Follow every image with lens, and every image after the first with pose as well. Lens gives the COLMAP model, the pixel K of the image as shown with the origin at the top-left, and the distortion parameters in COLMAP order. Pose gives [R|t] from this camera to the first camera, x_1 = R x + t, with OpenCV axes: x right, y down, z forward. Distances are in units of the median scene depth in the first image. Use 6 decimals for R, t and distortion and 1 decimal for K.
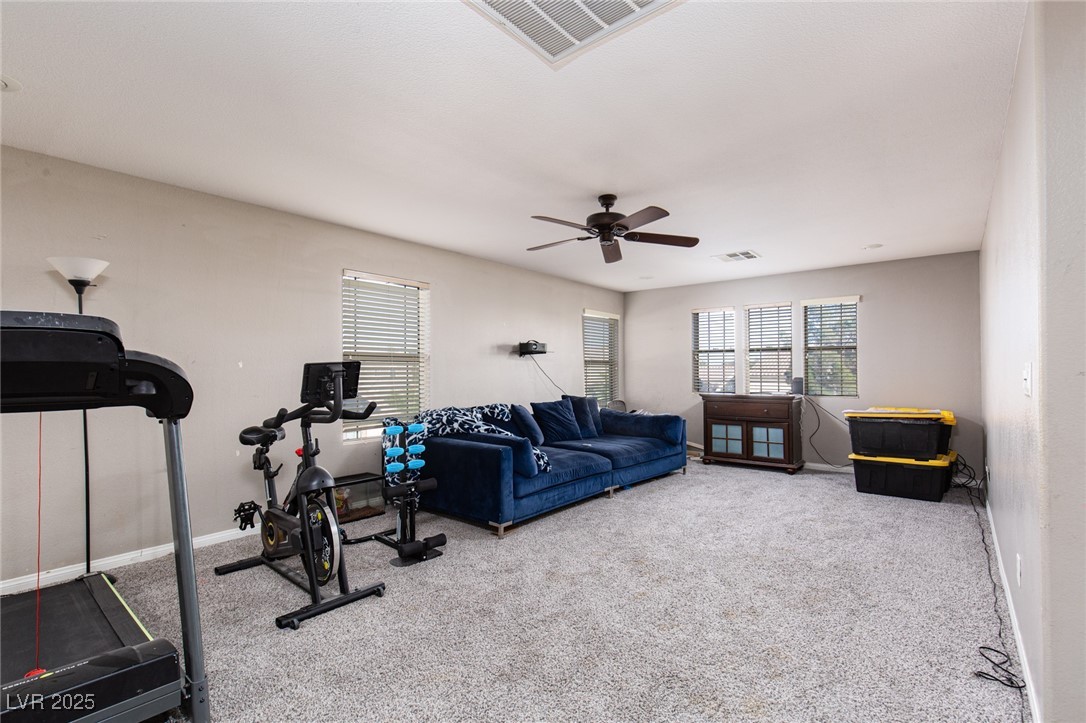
lens RADIAL K [[495.5, 0, 545.9], [0, 495.5, 372.8], [0, 0, 1]] dist [0.001094, 0.000279]
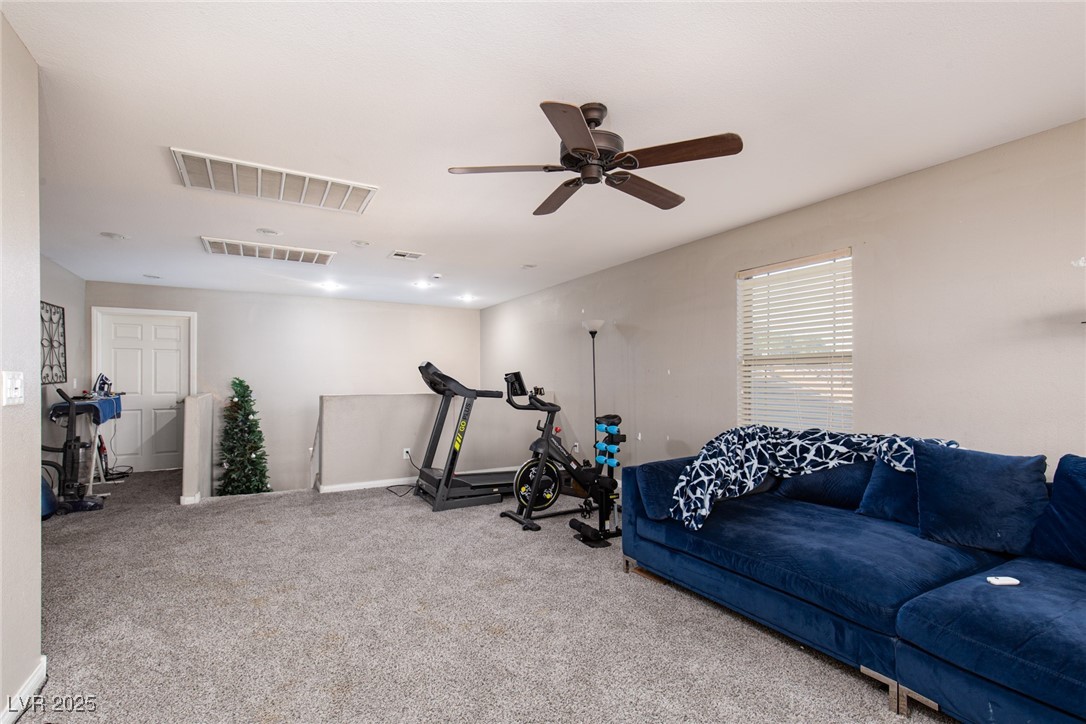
lens RADIAL K [[495.5, 0, 545.9], [0, 495.5, 373.3], [0, 0, 1]] dist [0.001094, 0.000279]
pose [[-0.337578, -0.003565, -0.941291, 0.709681], [0.004603, 0.999975, -0.005438, -0.005736], [0.941286, -0.006168, -0.337553, 1.073391]]
